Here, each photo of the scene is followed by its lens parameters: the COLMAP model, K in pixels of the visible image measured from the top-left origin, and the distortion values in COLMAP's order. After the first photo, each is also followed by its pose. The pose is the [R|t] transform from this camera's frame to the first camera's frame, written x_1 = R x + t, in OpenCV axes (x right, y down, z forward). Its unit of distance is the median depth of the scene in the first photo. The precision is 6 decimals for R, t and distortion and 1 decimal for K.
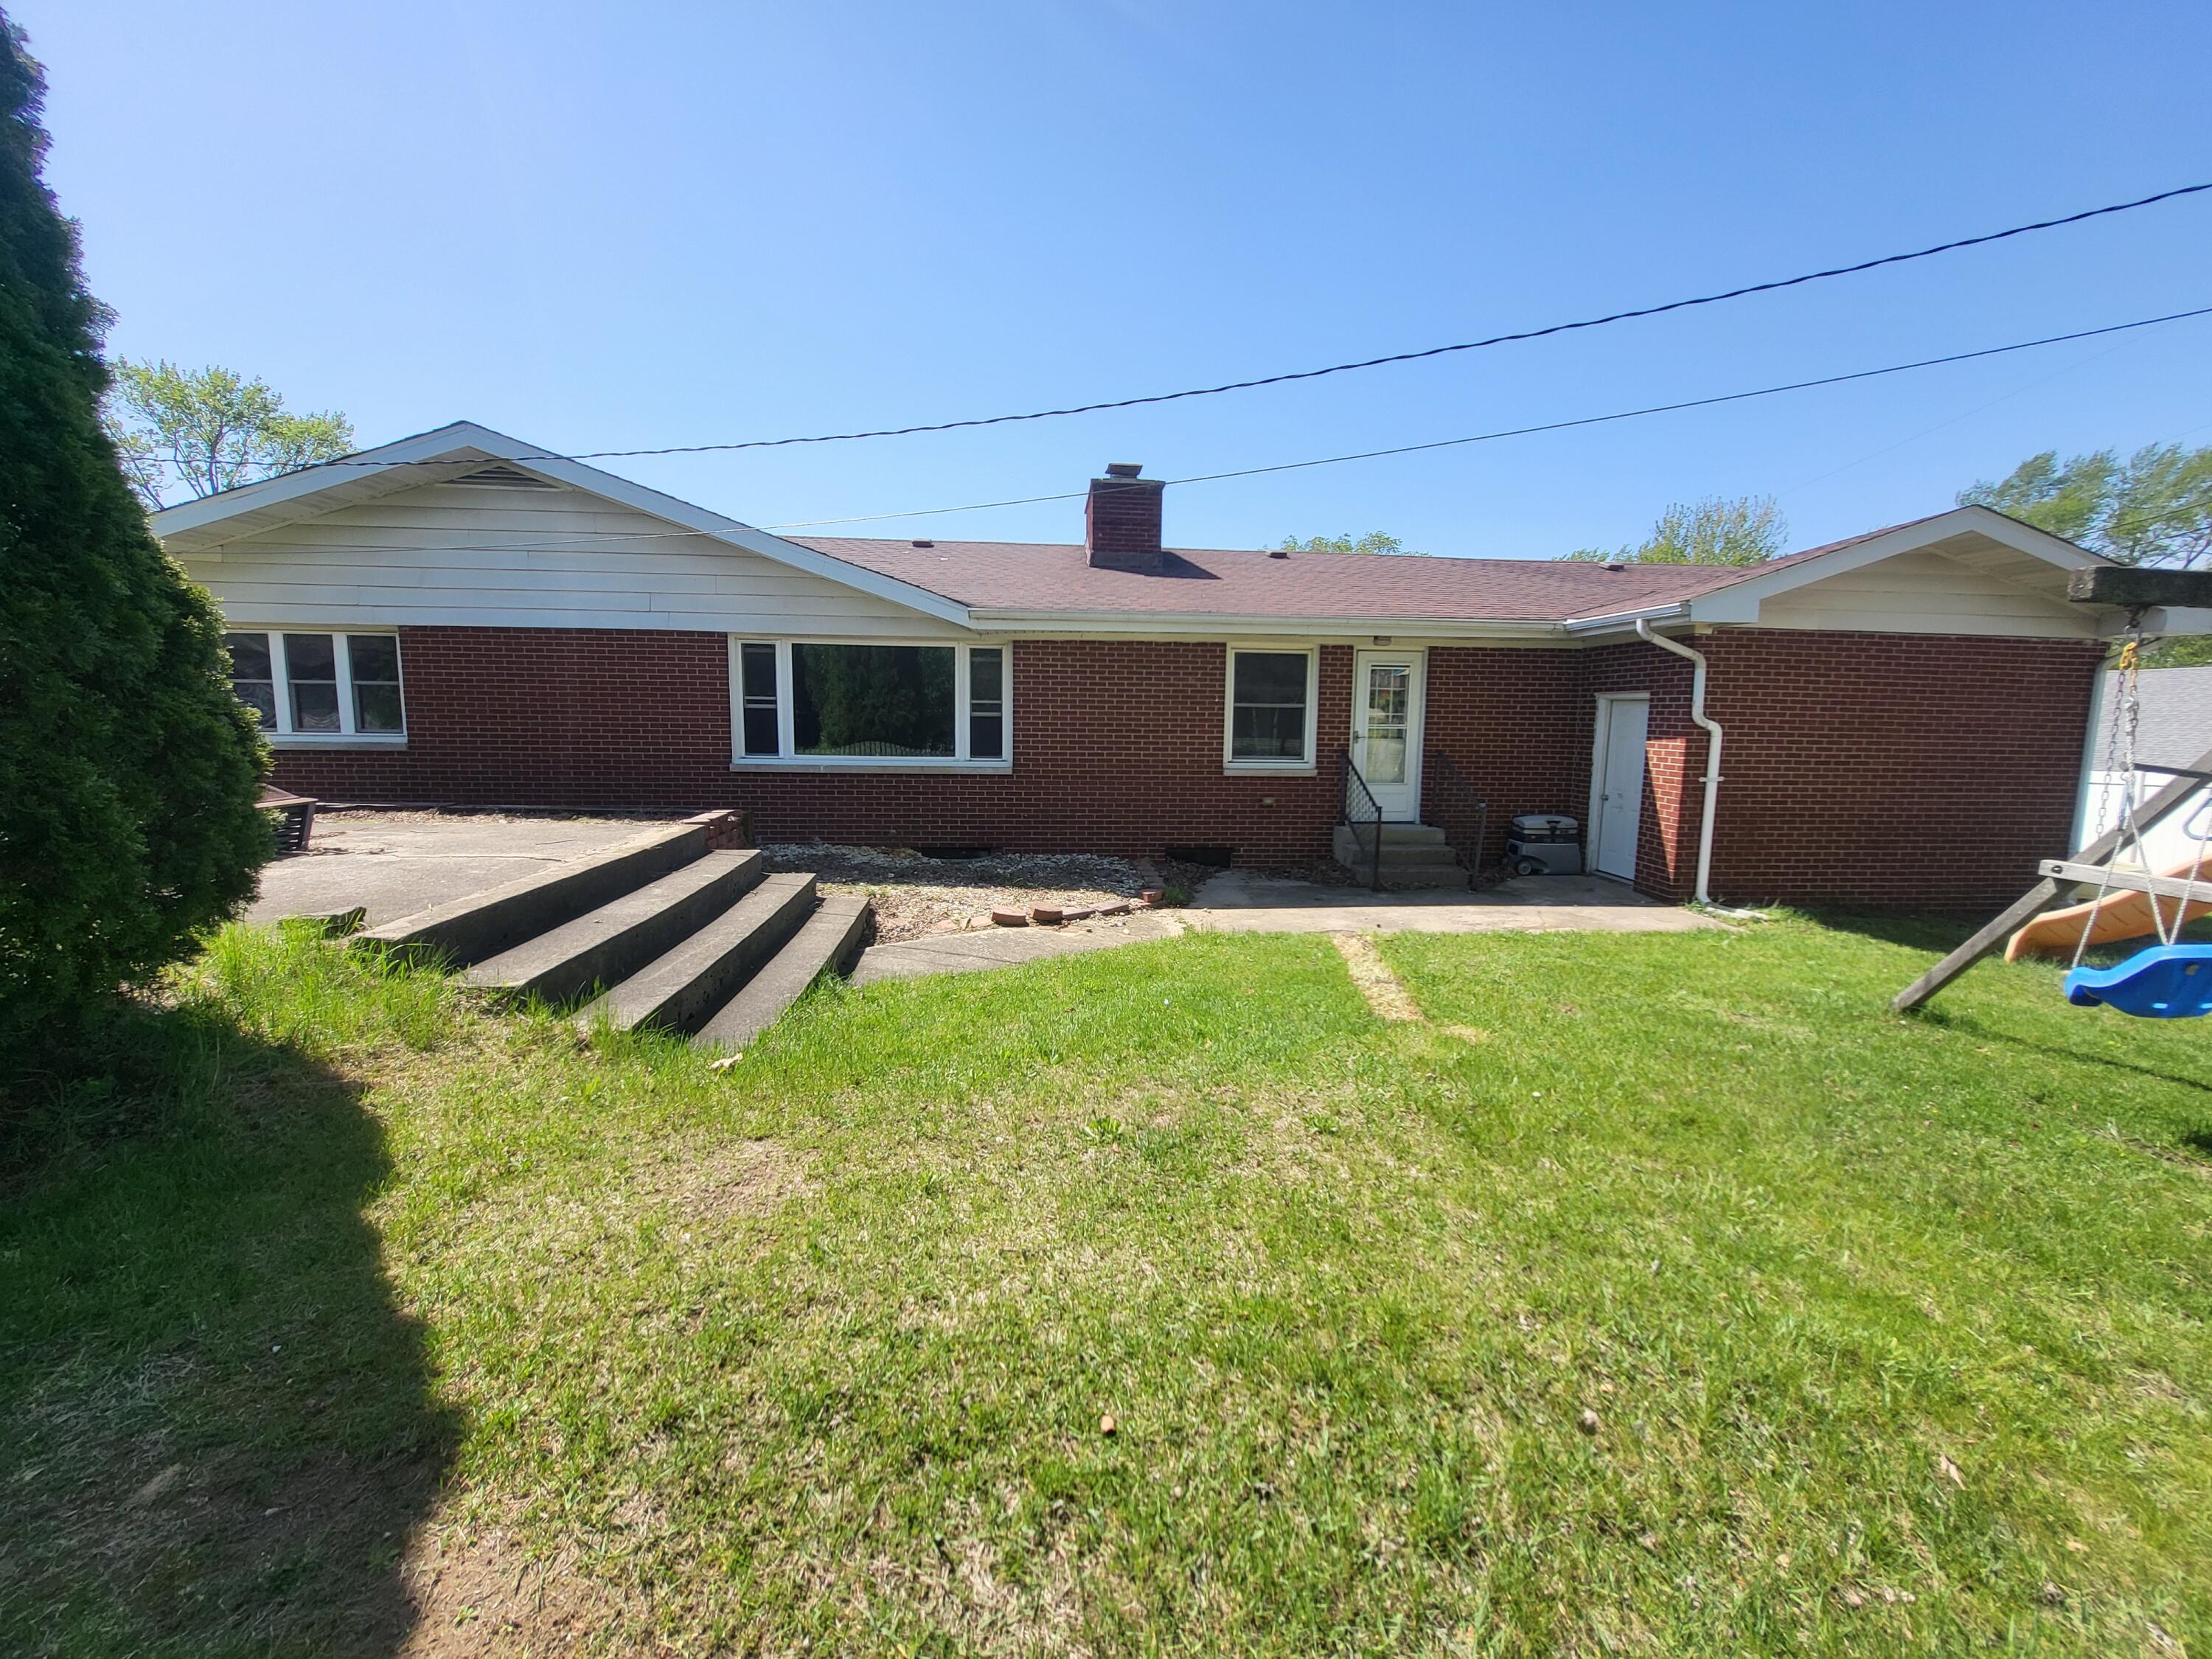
lens RADIAL K [[863.6, 0, 1111.8], [0, 863.6, 803.2], [0, 0, 1]] dist [0.001031, -0.000049]
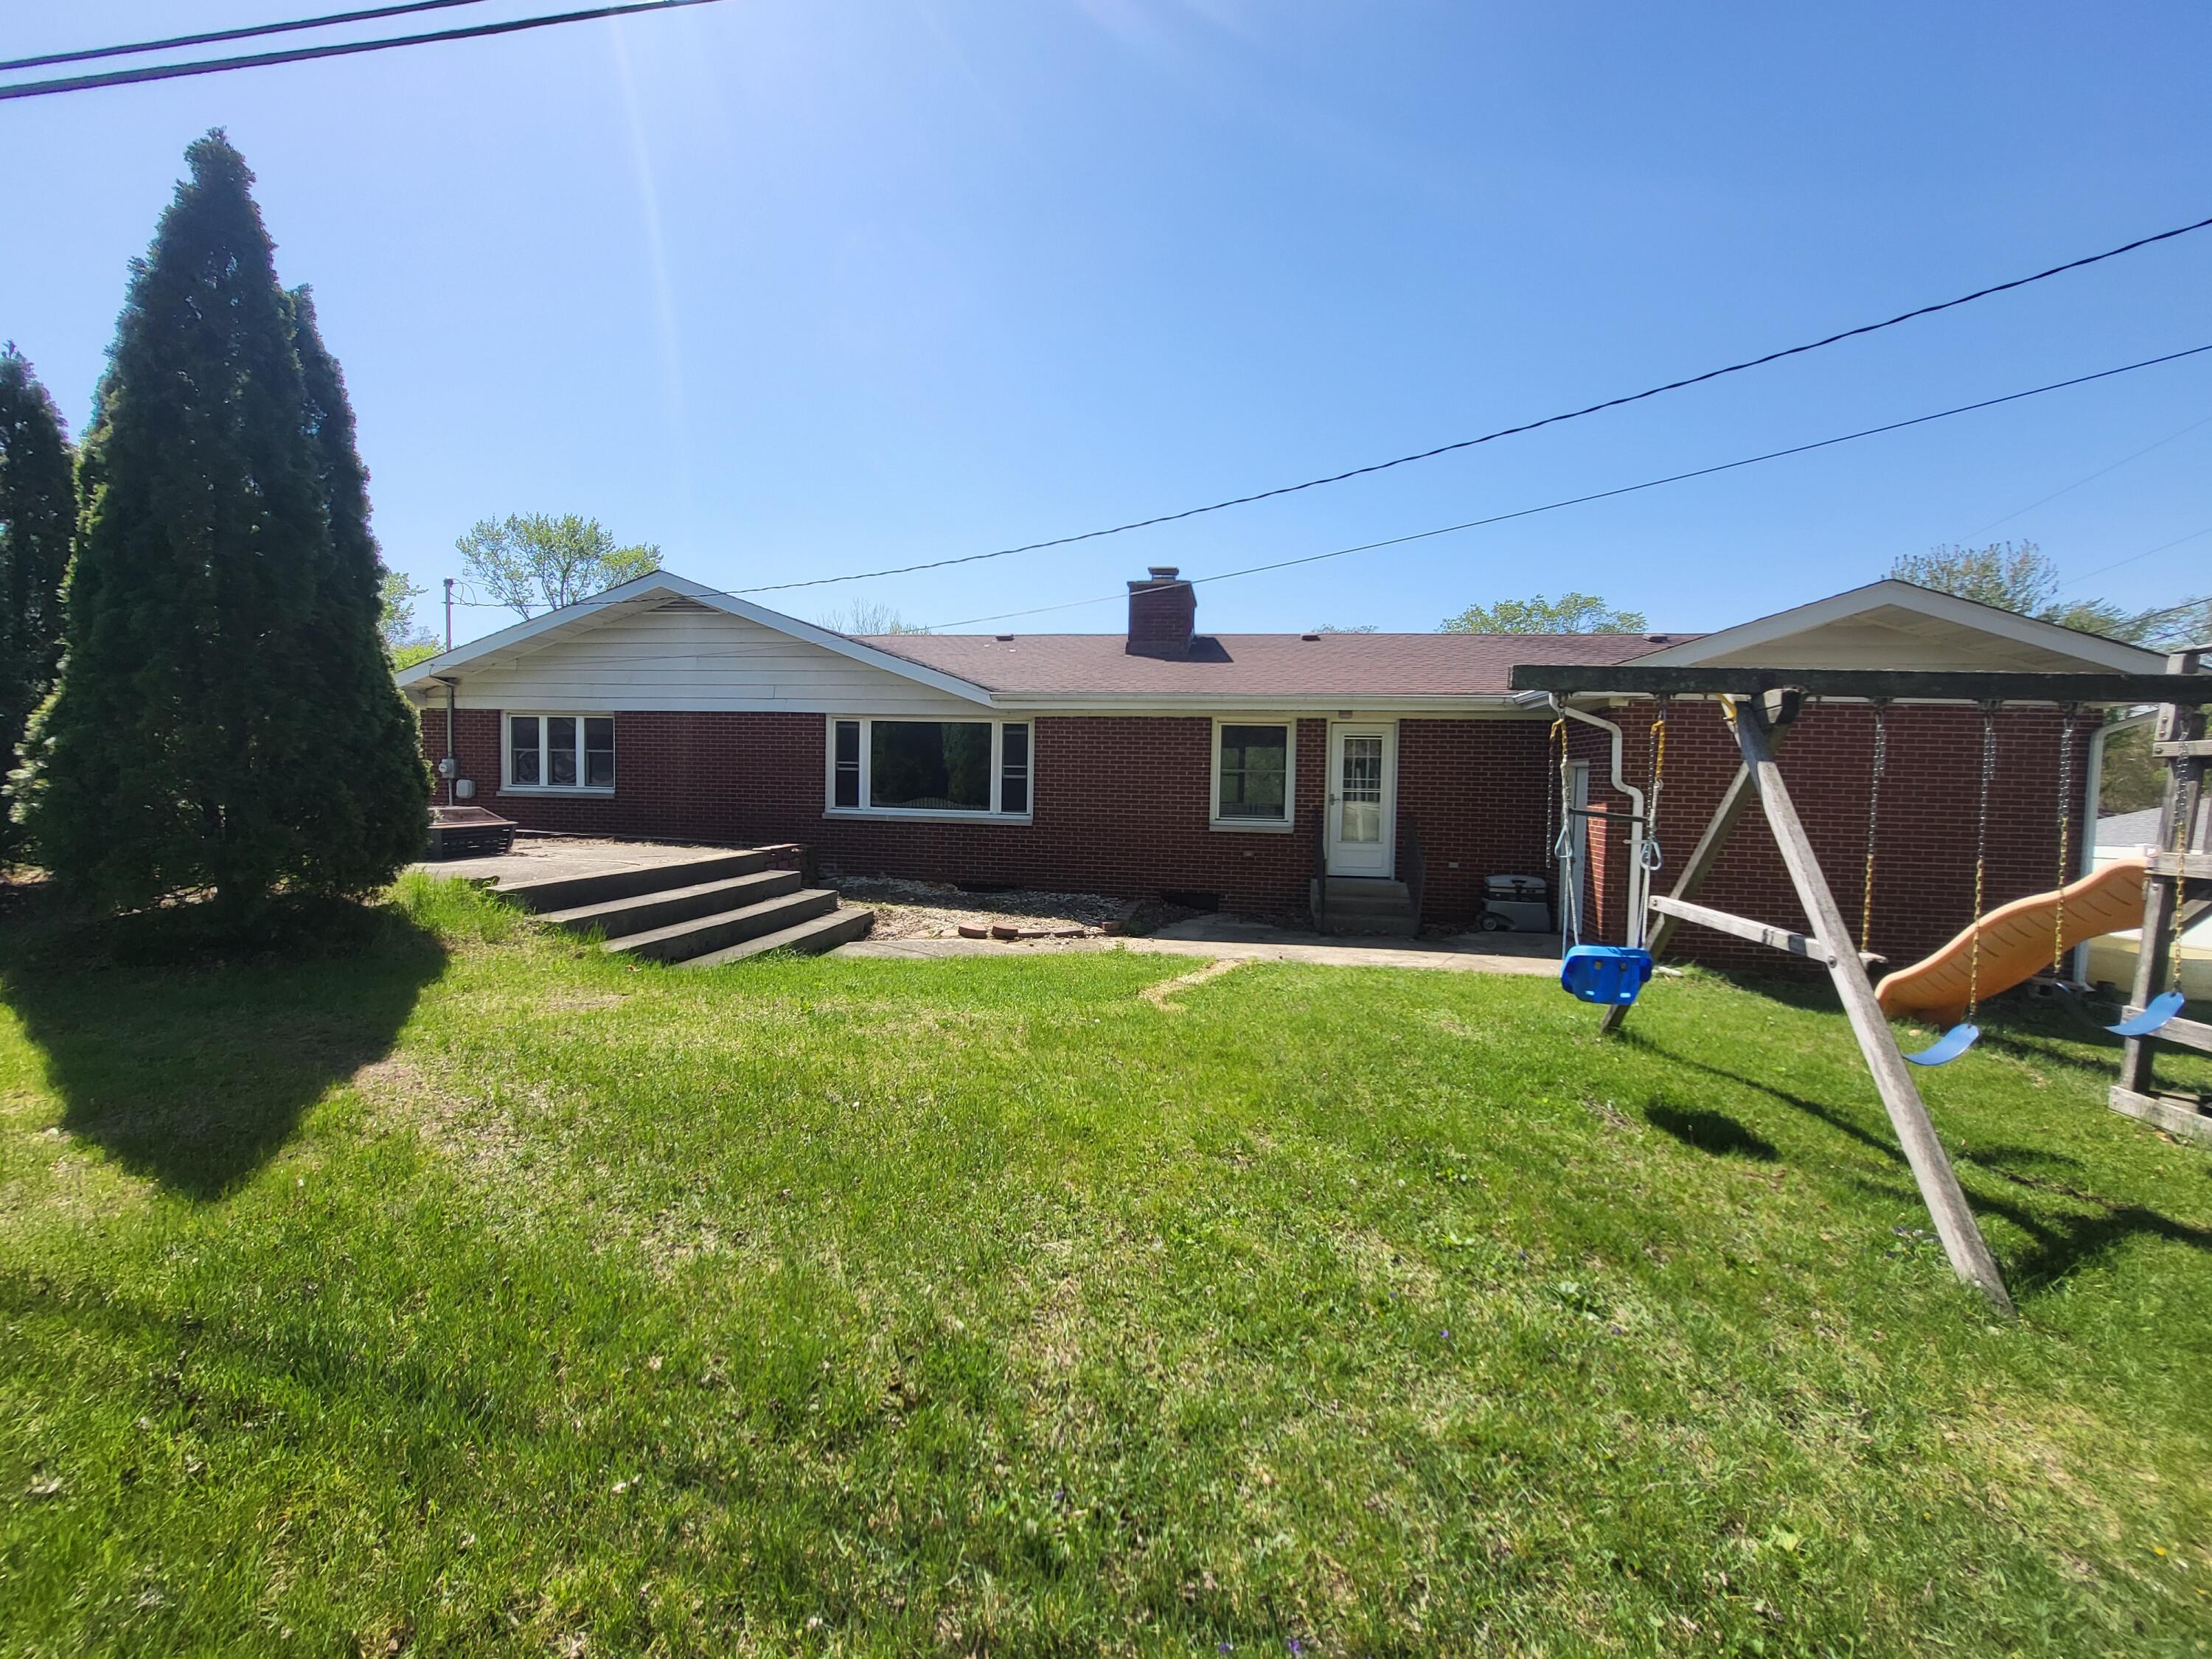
lens RADIAL K [[863.0, 0, 1115.2], [0, 863.0, 811.2], [0, 0, 1]] dist [0.000228, -0.000271]
pose [[0.971676, 0.016585, -0.235733, 0.292347], [-0.033320, 0.997184, -0.067186, 0.024673], [0.233955, 0.073138, 0.969493, -0.159669]]
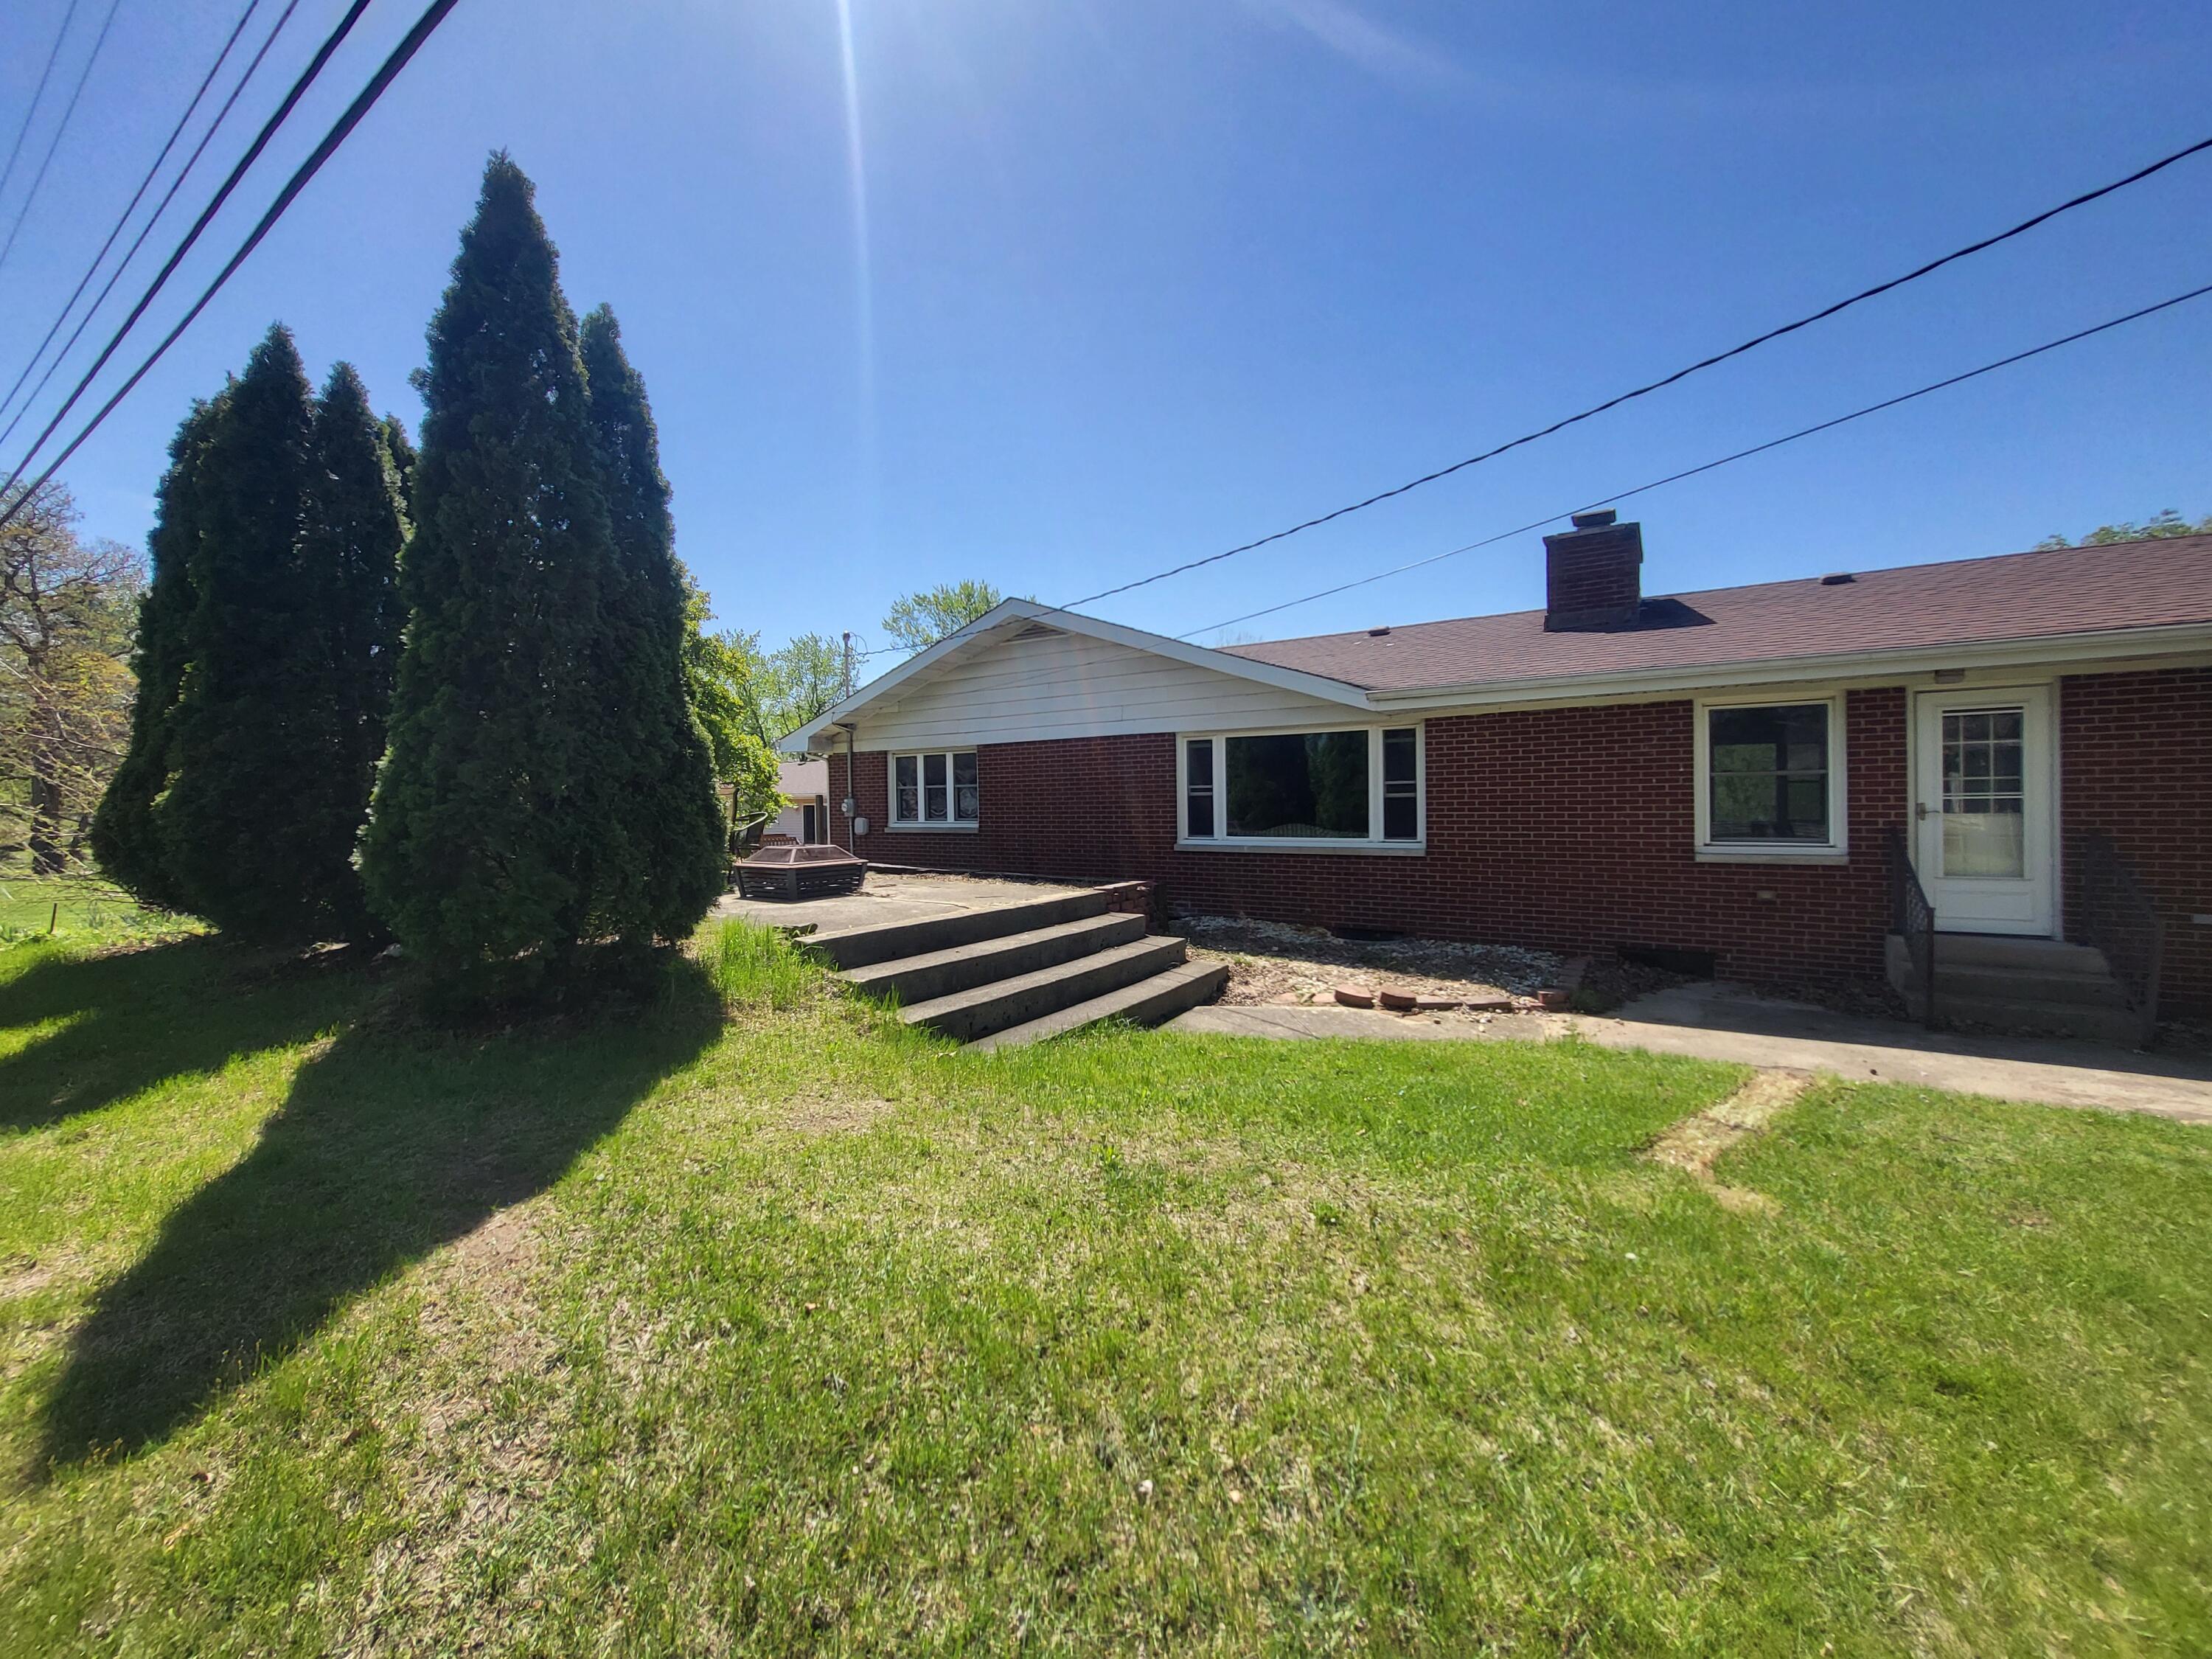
lens RADIAL K [[863.0, 0, 1115.2], [0, 863.0, 811.2], [0, 0, 1]] dist [0.000228, -0.000271]
pose [[0.792179, -0.018503, -0.610008, 0.202639], [-0.039556, 0.995882, -0.081575, 0.008611], [0.609005, 0.088751, 0.788185, 0.029756]]
